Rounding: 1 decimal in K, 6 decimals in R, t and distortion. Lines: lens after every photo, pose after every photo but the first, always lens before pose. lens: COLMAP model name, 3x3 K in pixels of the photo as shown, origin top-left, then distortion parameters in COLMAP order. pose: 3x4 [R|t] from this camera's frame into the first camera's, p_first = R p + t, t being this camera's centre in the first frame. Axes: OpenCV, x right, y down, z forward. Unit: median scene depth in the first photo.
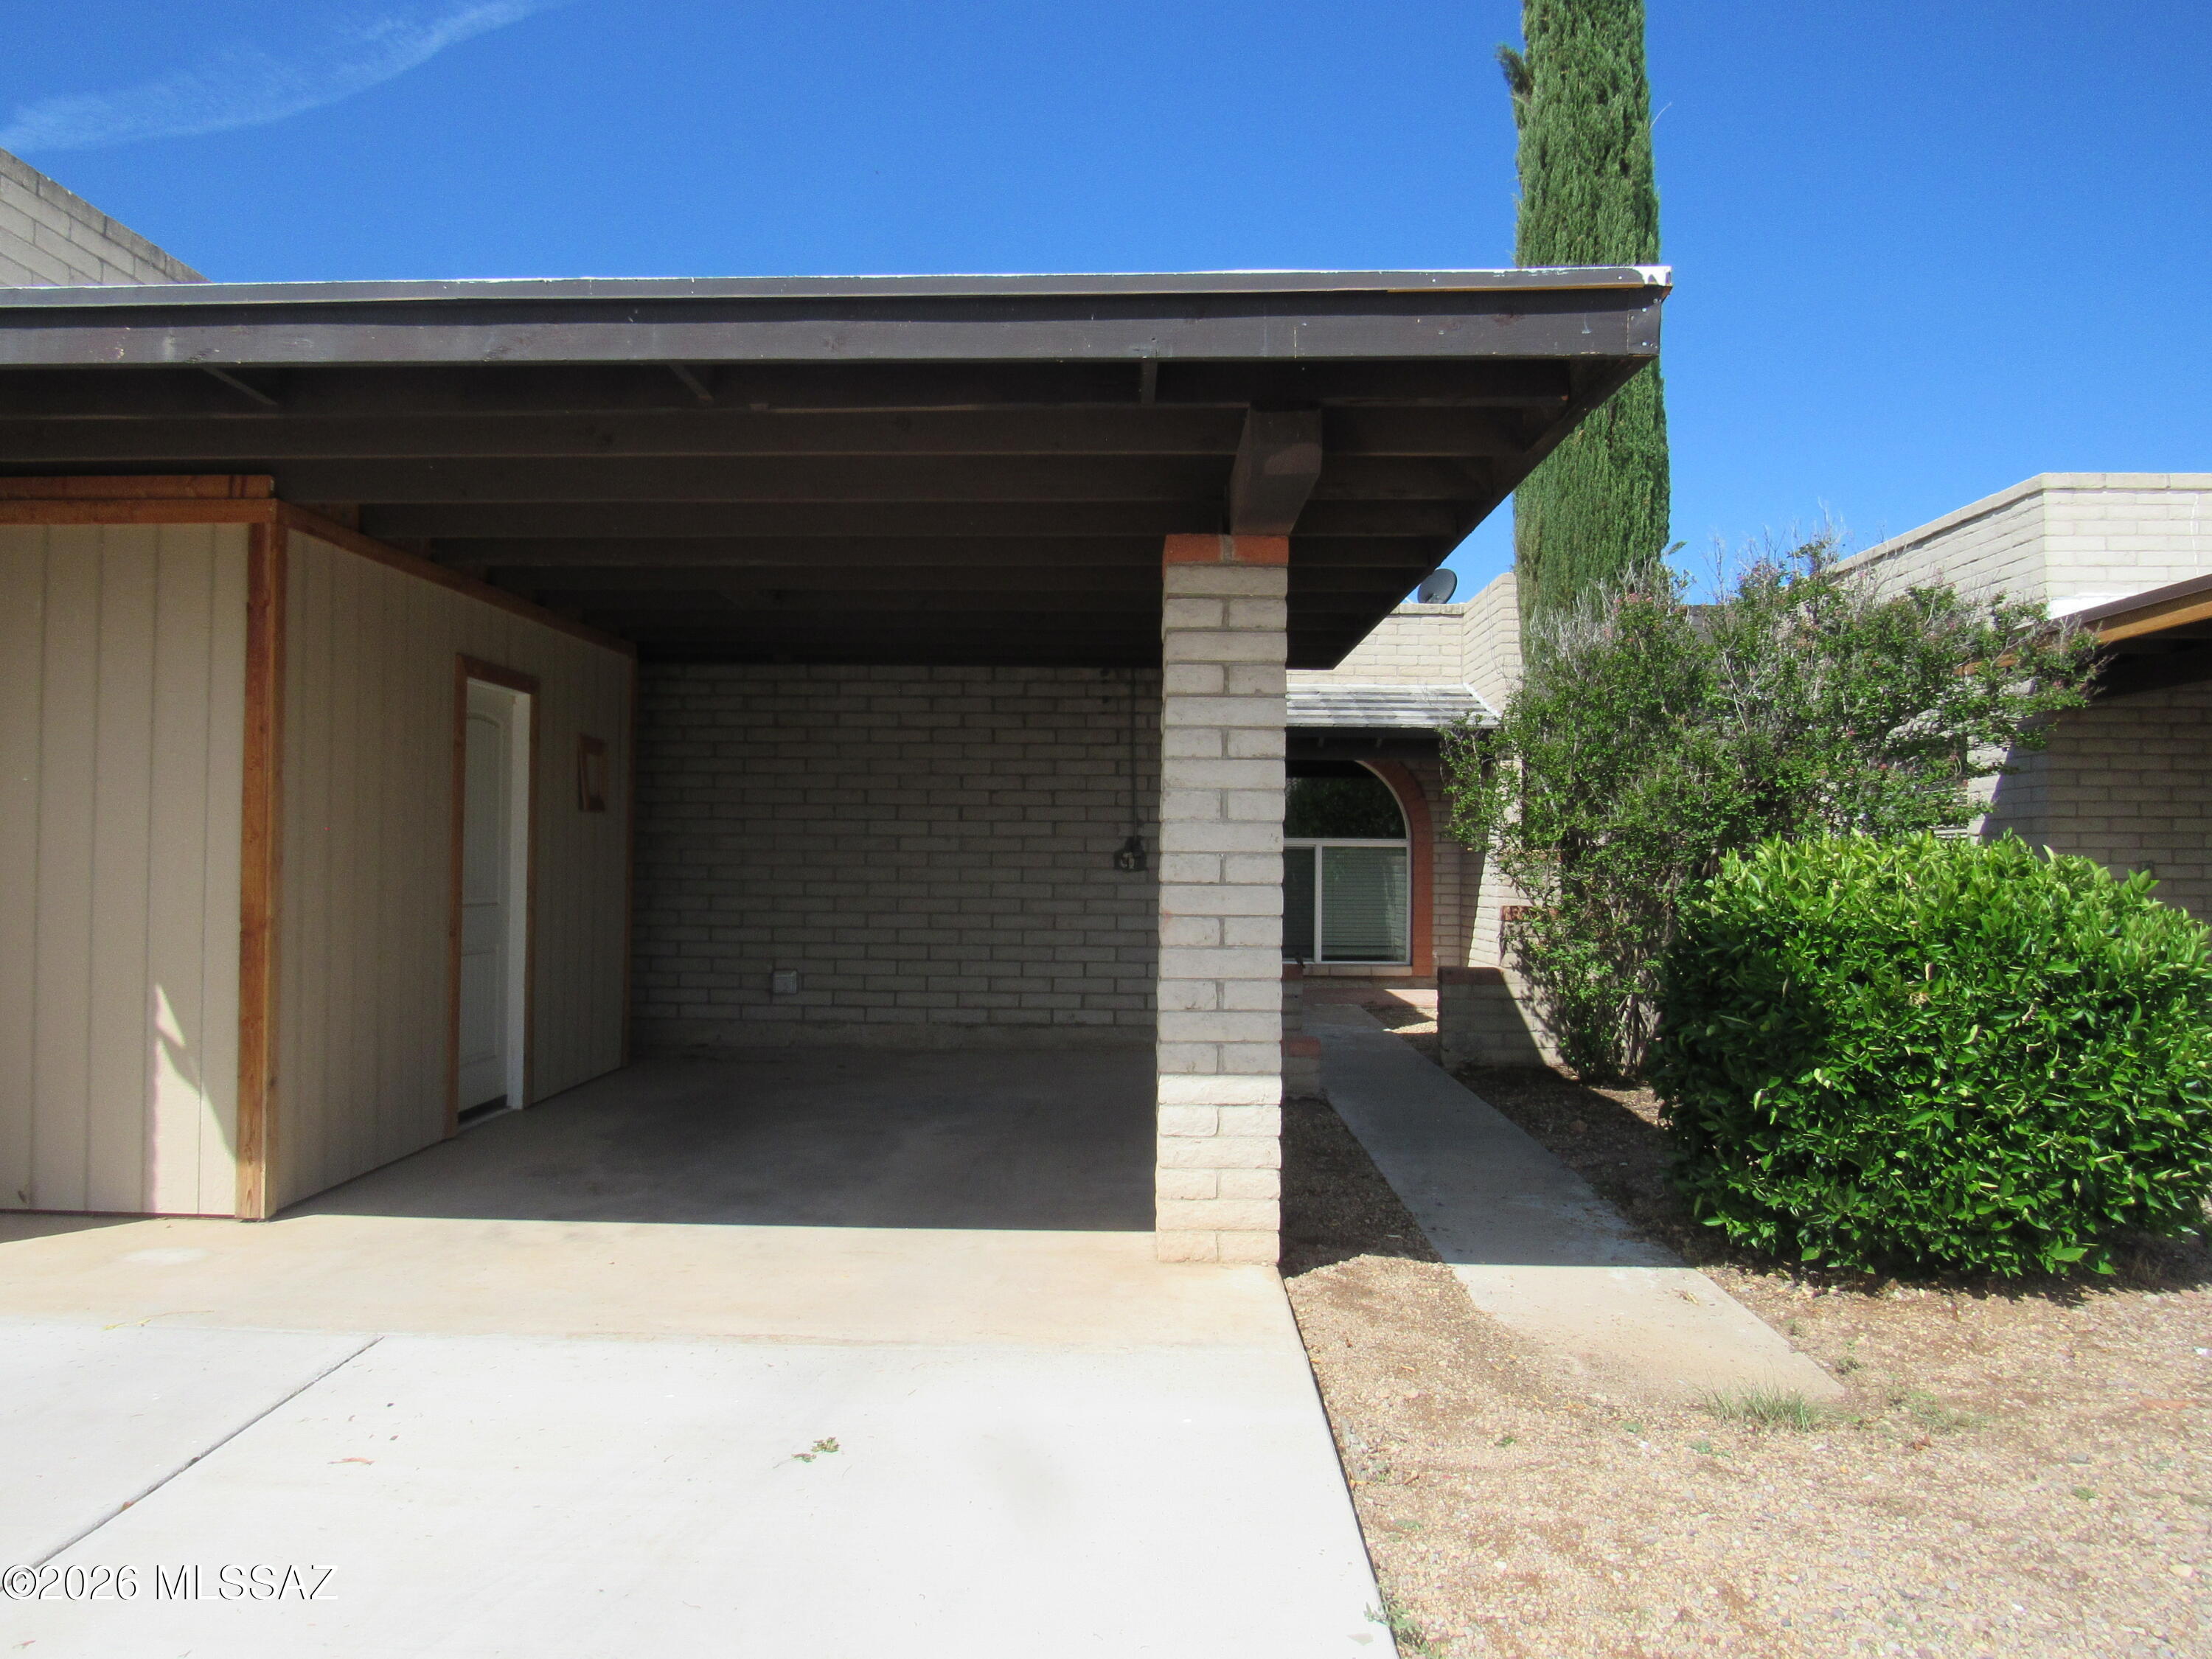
lens RADIAL K [[1586.5, 0, 1104.8], [0, 1586.5, 831.6], [0, 0, 1]] dist [-0.030923, 0.020061]
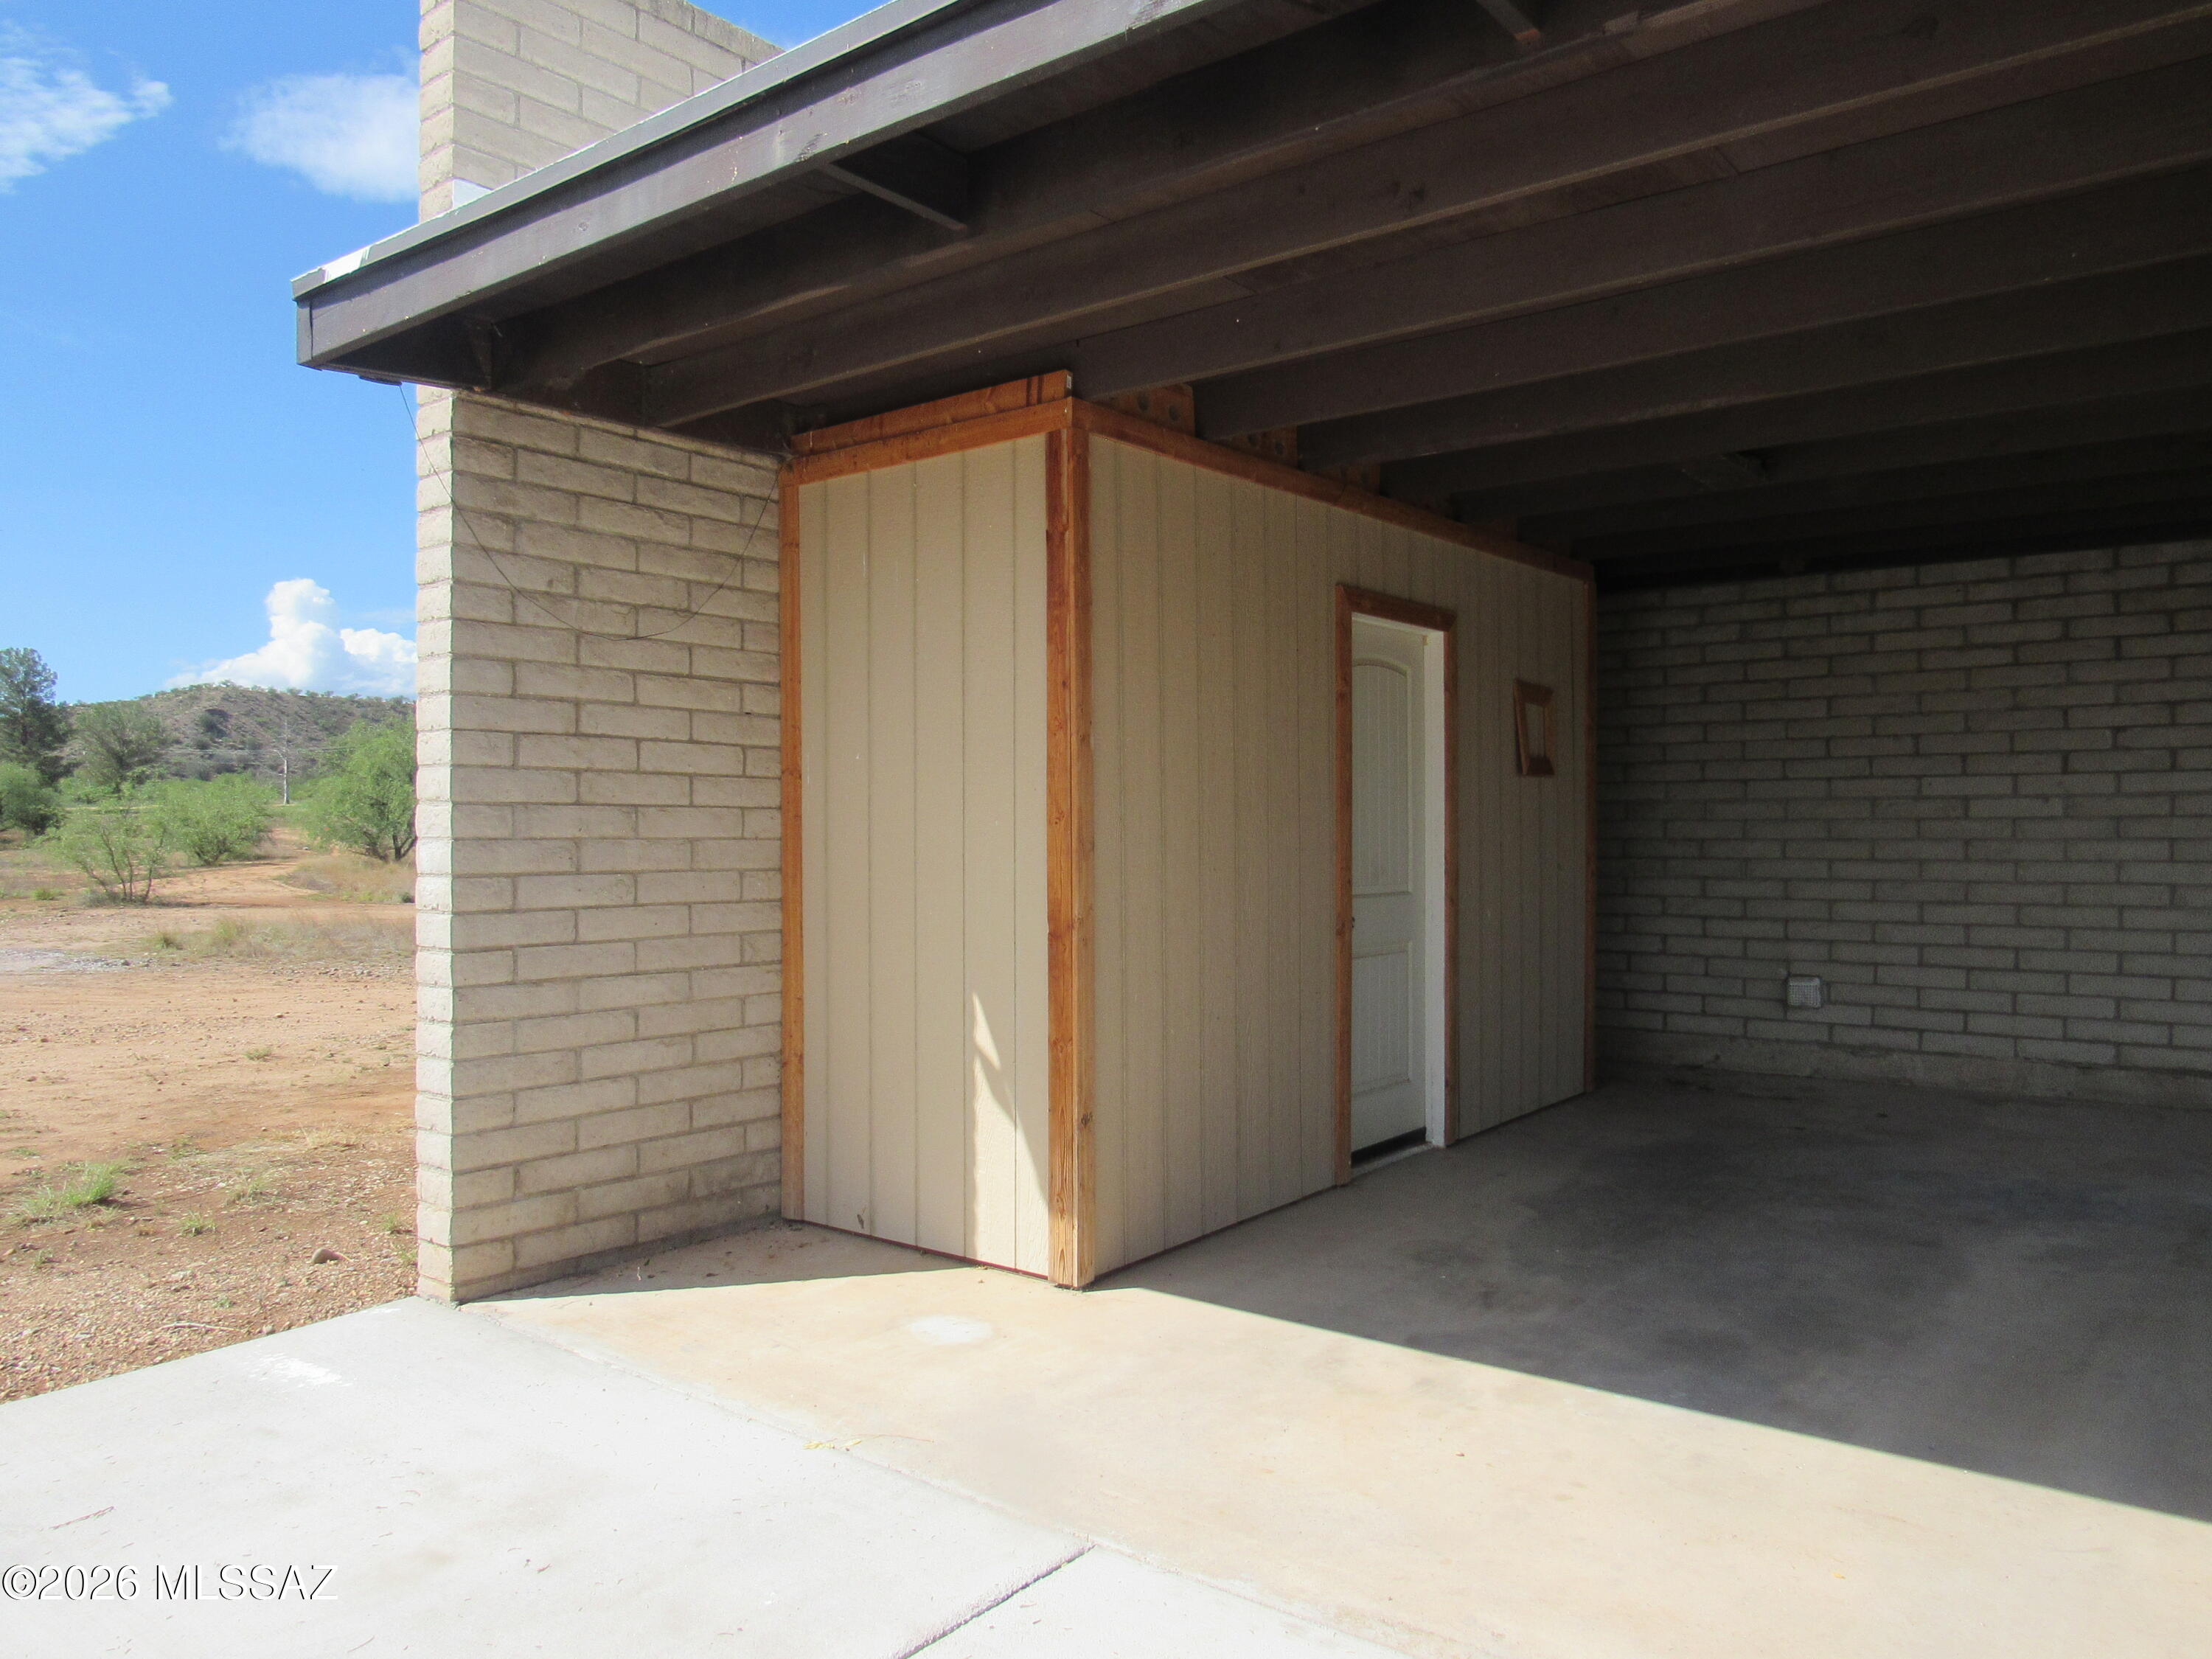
lens RADIAL K [[1586.5, 0, 1111.7], [0, 1586.5, 829.4], [0, 0, 1]] dist [-0.030923, 0.020061]
pose [[0.803688, -0.012806, -0.594913, -0.024058], [0.023418, 0.999675, 0.010118, 0.001446], [0.594590, -0.022064, 0.803726, 0.276565]]
